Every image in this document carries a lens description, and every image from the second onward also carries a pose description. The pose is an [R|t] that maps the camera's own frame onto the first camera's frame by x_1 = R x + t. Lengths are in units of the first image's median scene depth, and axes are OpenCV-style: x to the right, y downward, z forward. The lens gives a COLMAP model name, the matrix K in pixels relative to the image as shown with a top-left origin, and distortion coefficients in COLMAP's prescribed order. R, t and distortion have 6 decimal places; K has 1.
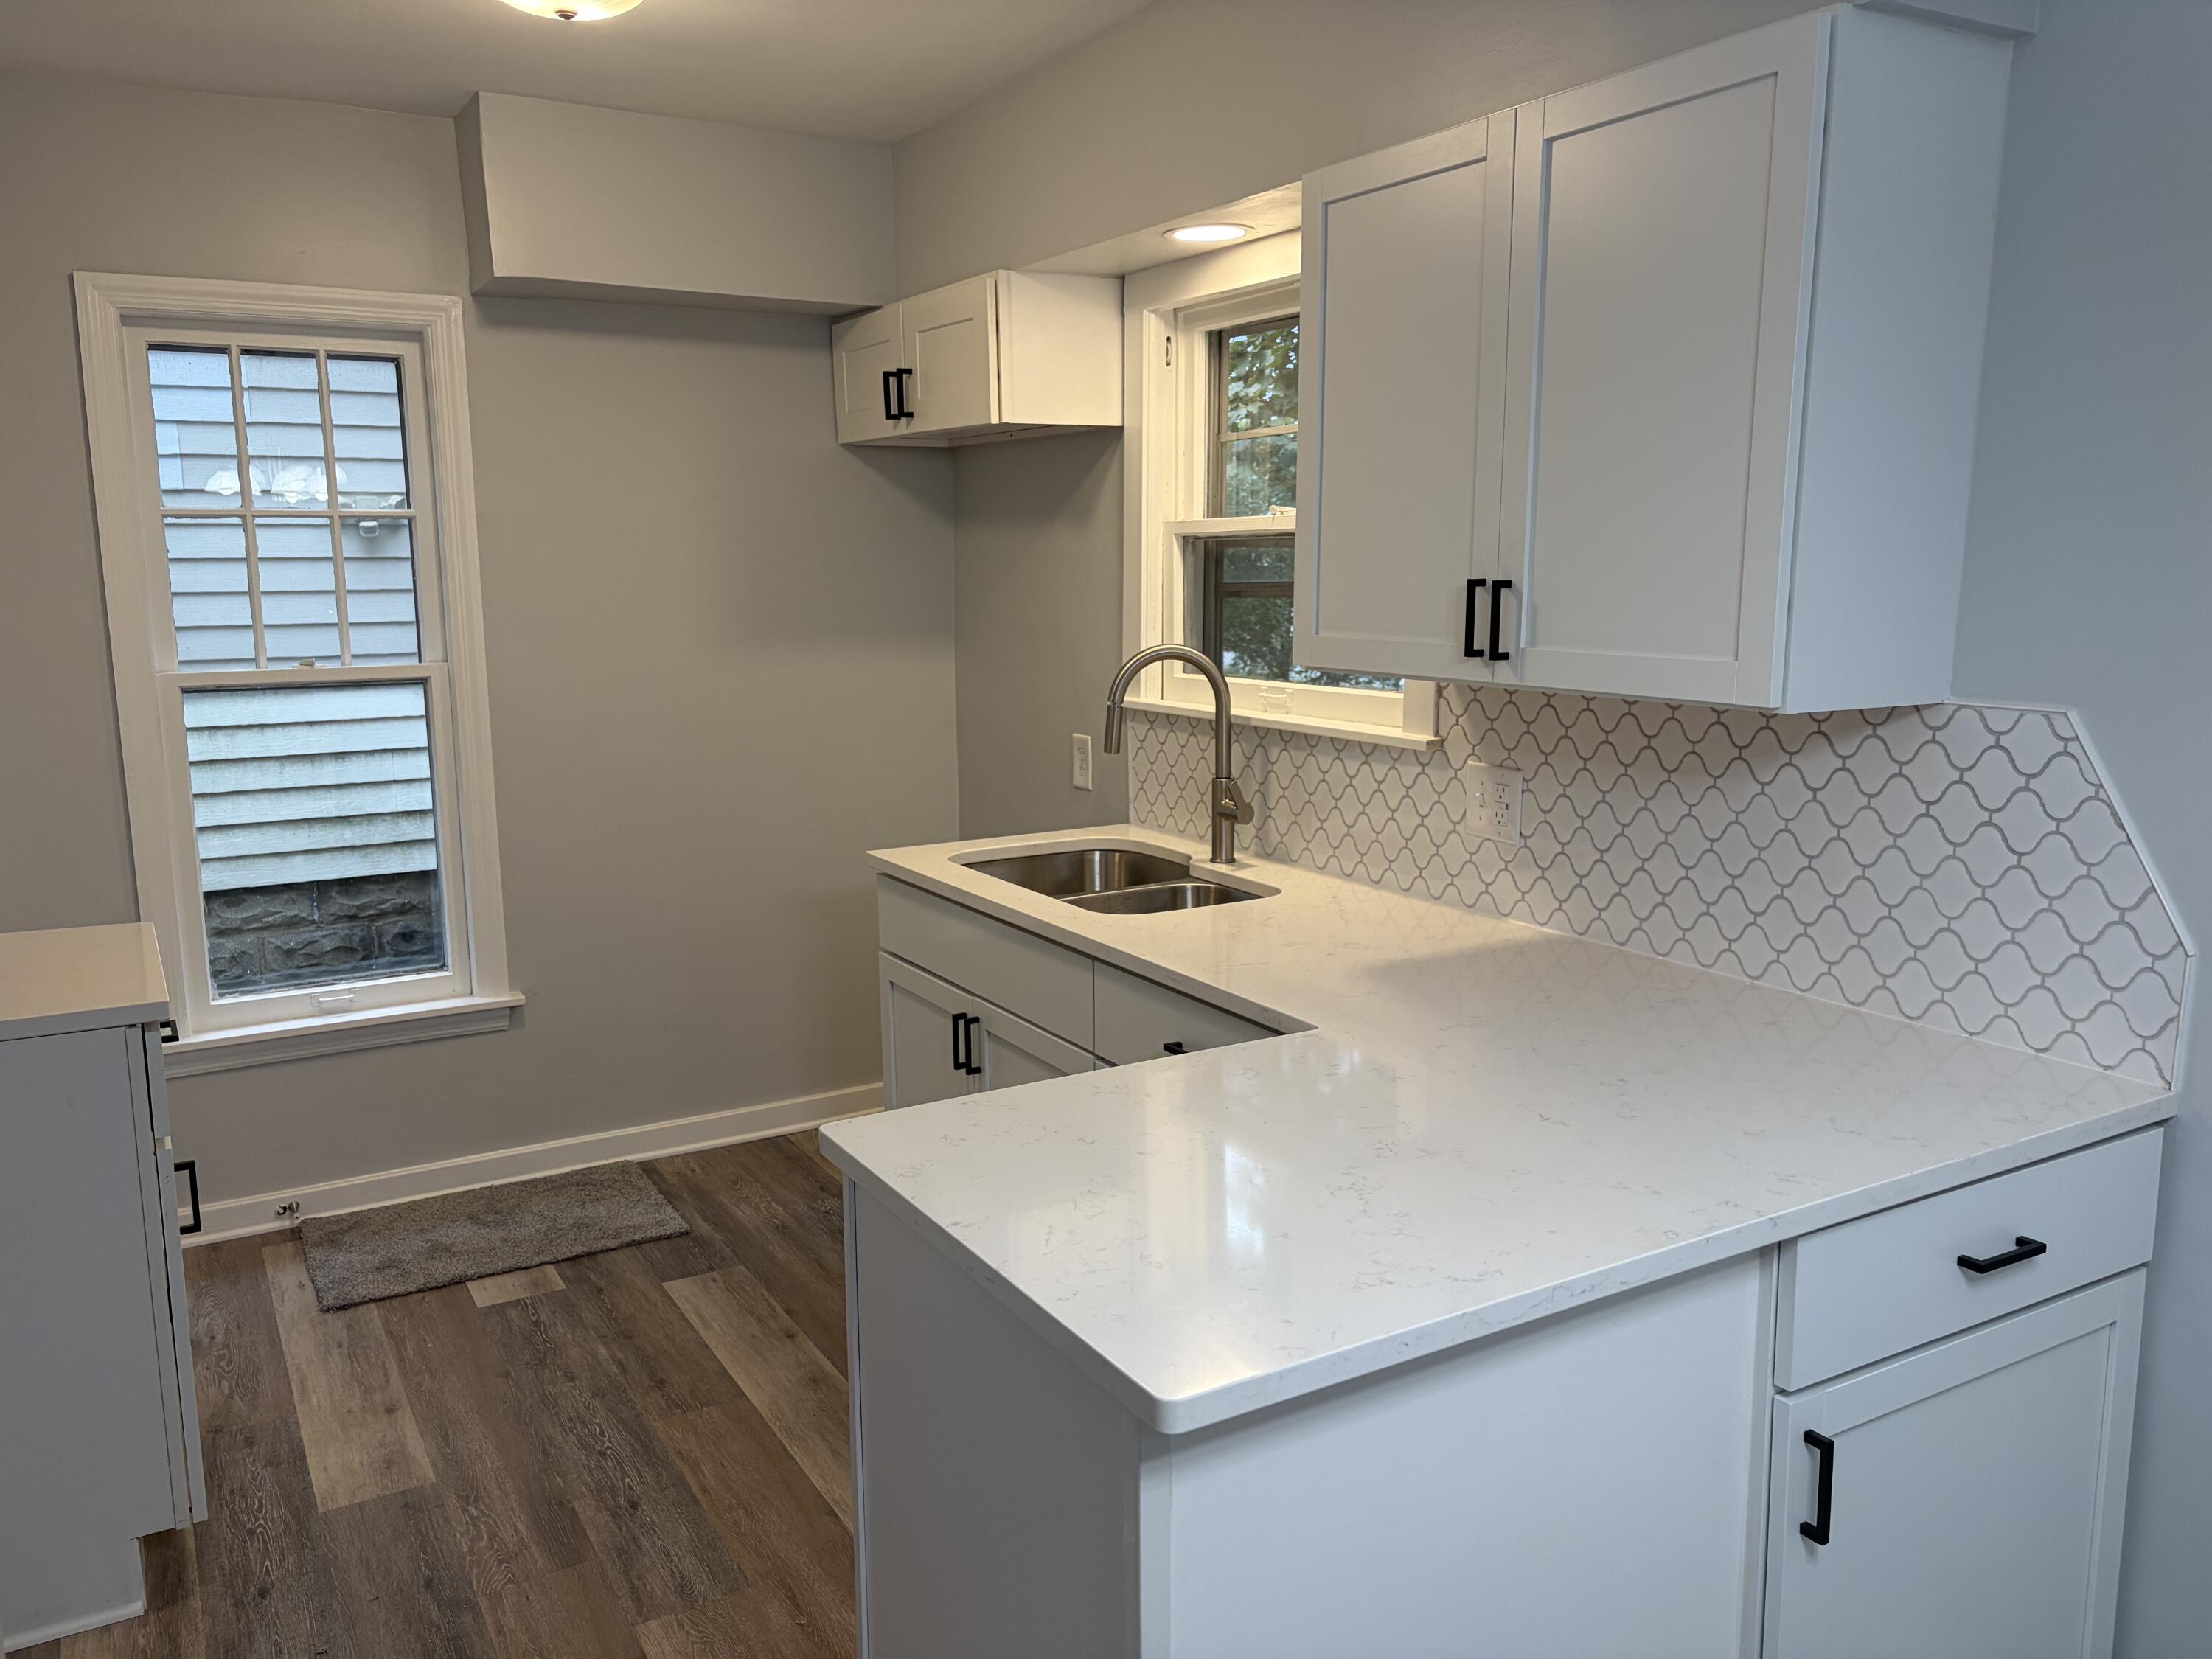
lens RADIAL K [[1666.7, 0, 1107.6], [0, 1666.7, 847.3], [0, 0, 1]] dist [0.066034, -0.072531]
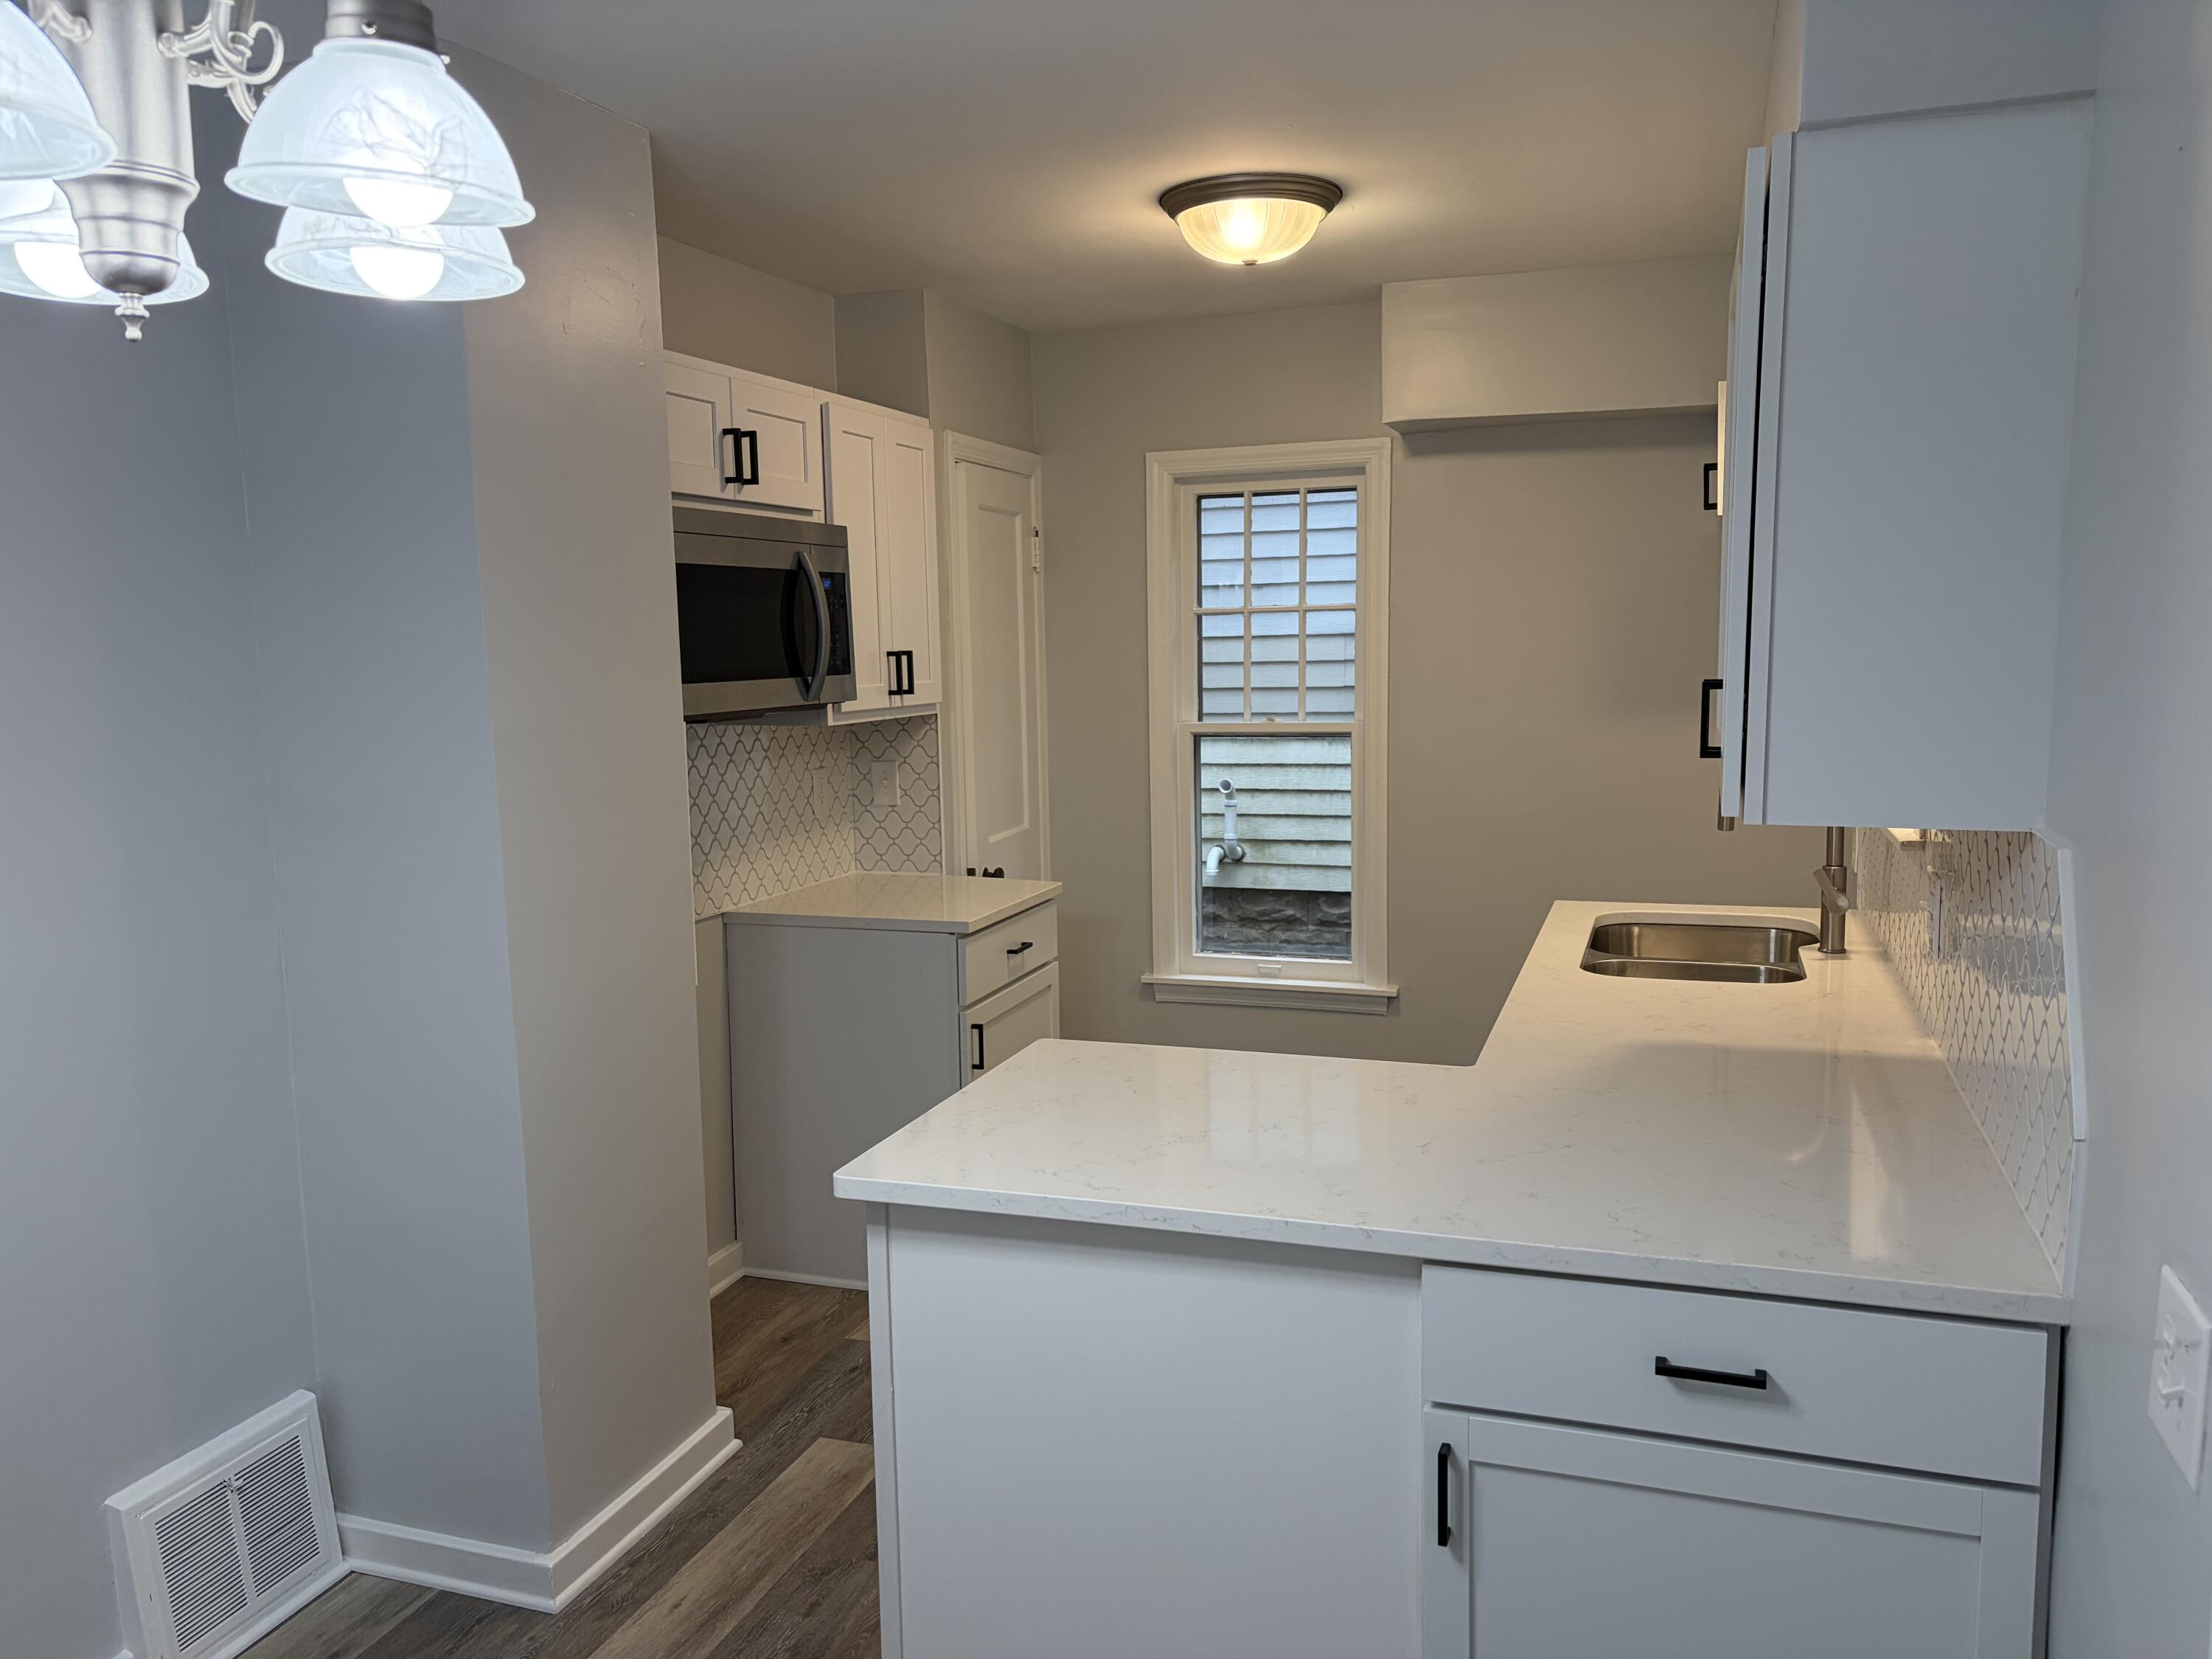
lens RADIAL K [[1666.7, 0, 1107.6], [0, 1666.7, 847.3], [0, 0, 1]] dist [0.066034, -0.072531]
pose [[0.644787, 0.094265, -0.758527, 0.627572], [-0.116495, 0.992892, 0.024363, -0.030054], [0.755433, 0.072655, 0.651186, 0.038707]]
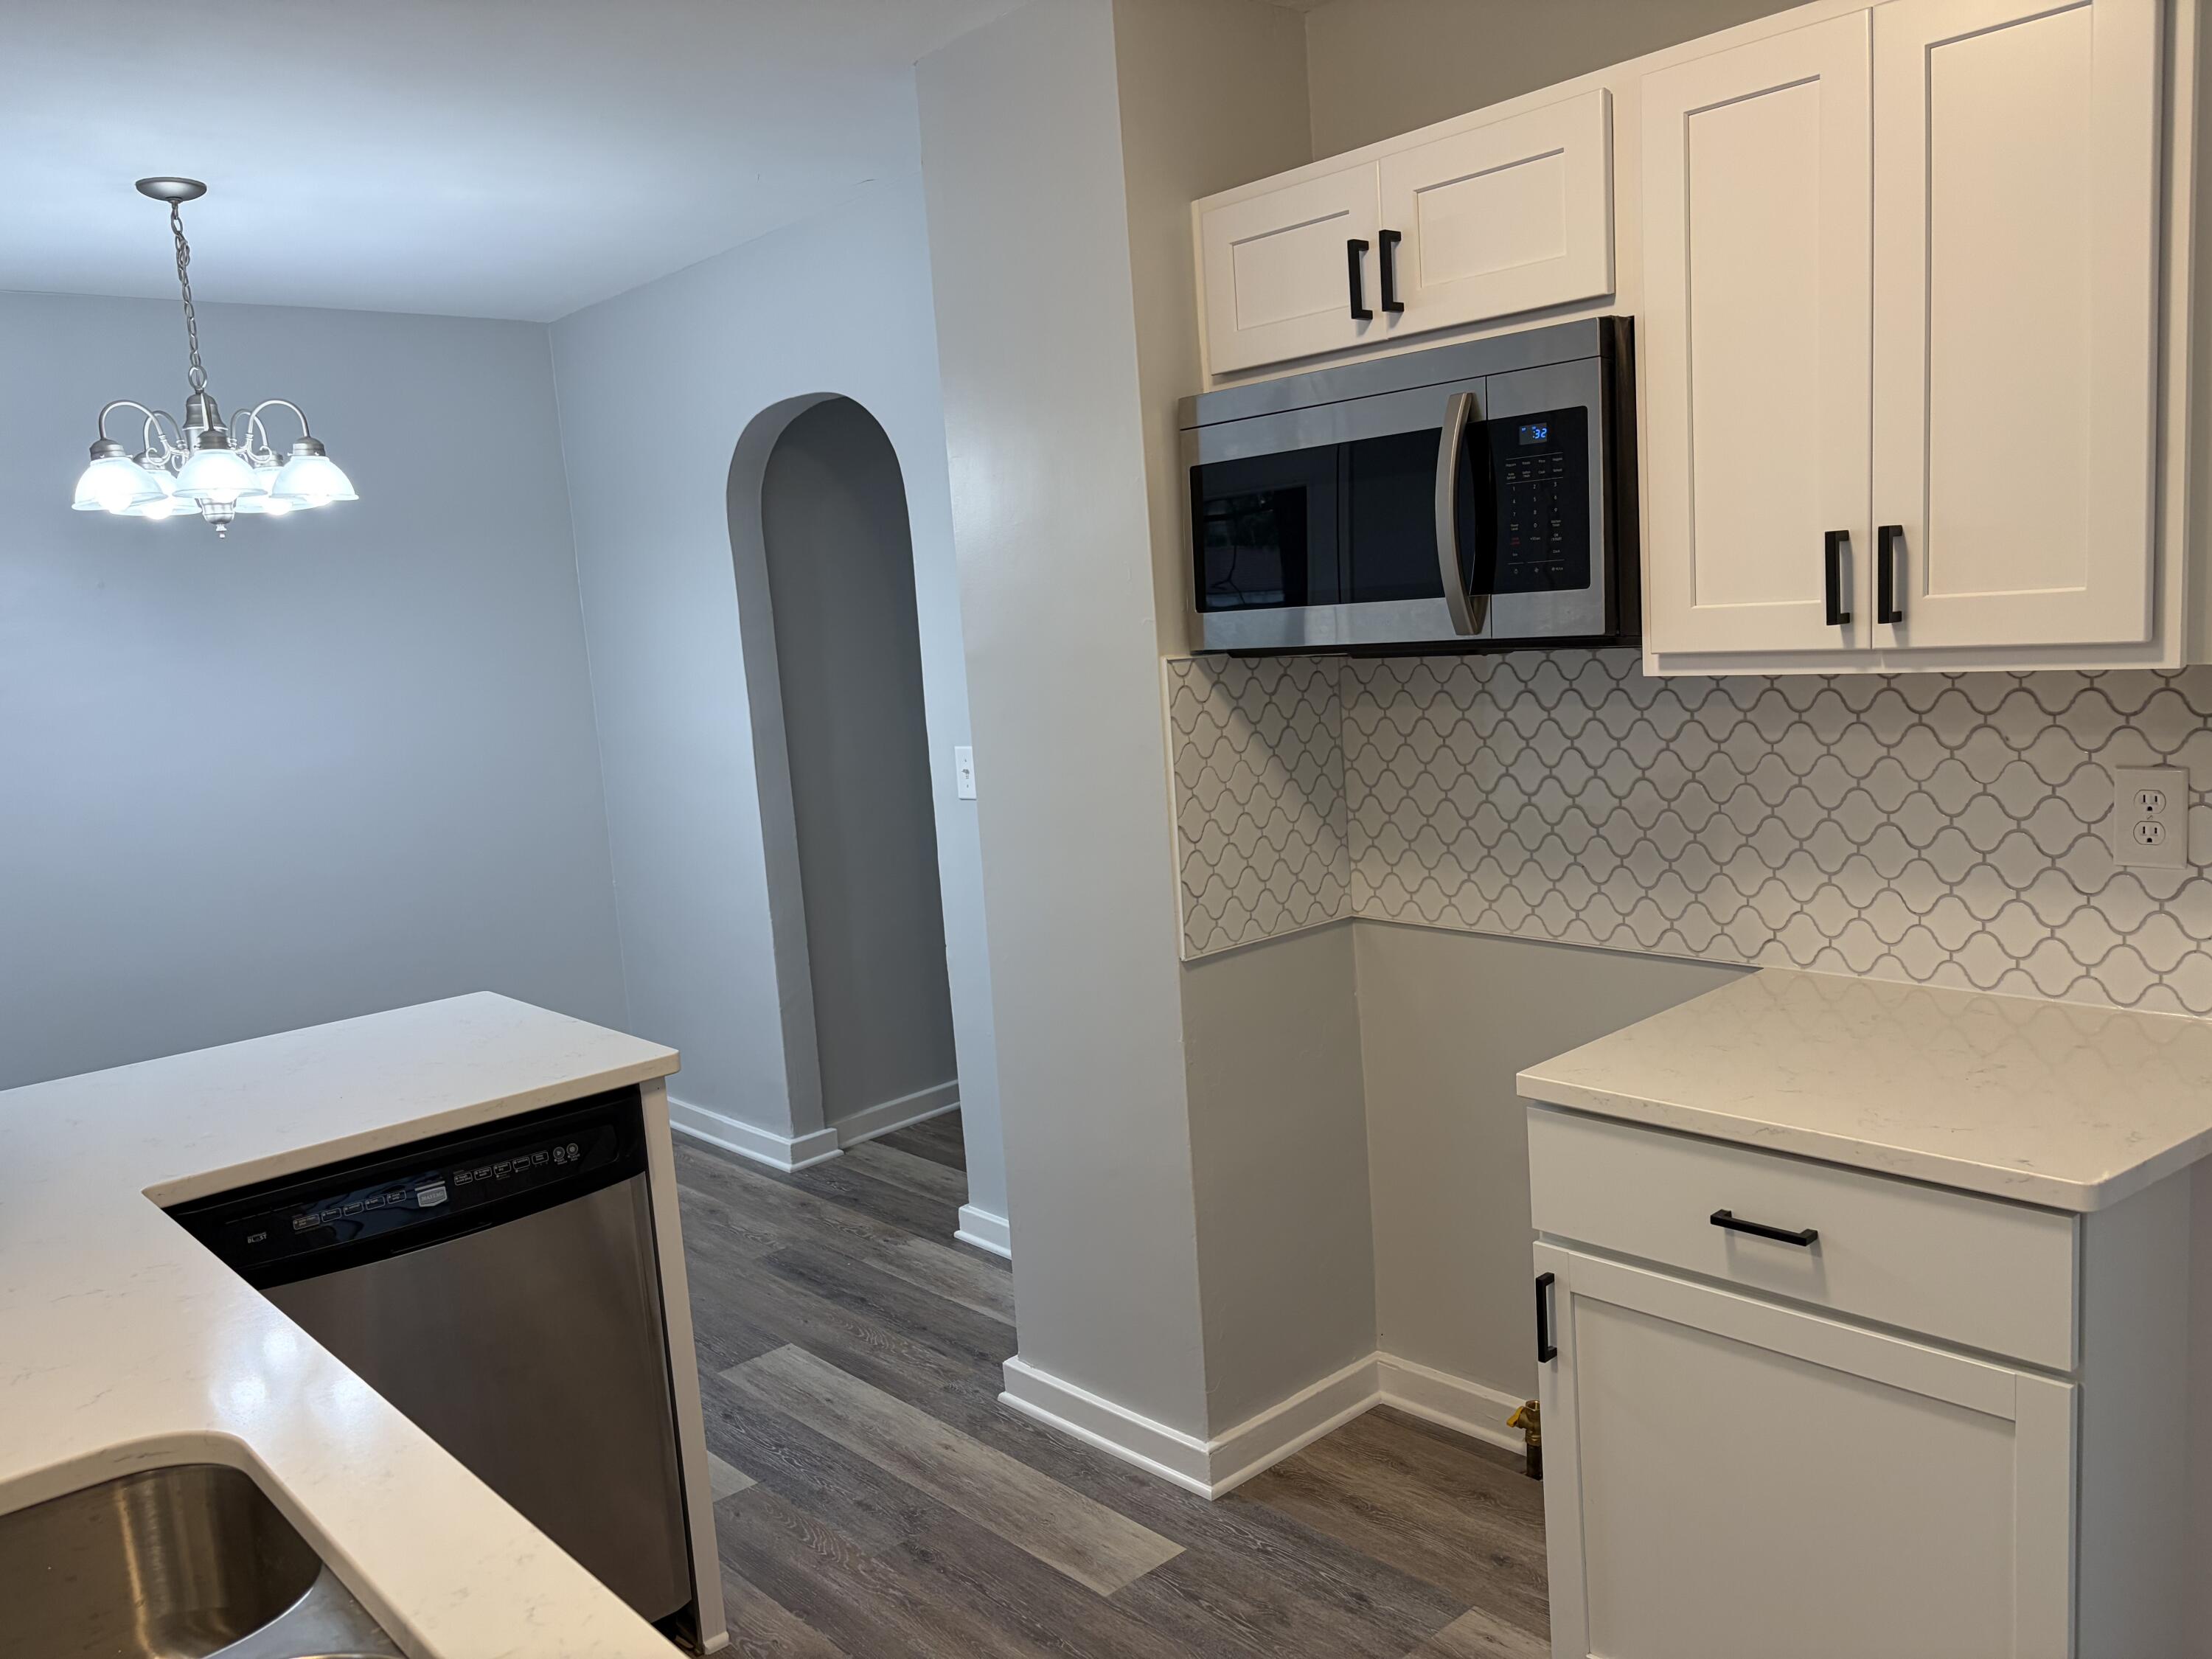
lens RADIAL K [[1666.7, 0, 1107.6], [0, 1666.7, 847.3], [0, 0, 1]] dist [0.066034, -0.072531]
pose [[-0.975571, 0.105633, -0.192621, -0.170989], [0.041393, 0.949491, 0.311051, -0.249262], [0.215749, 0.295479, -0.930669, 1.452394]]
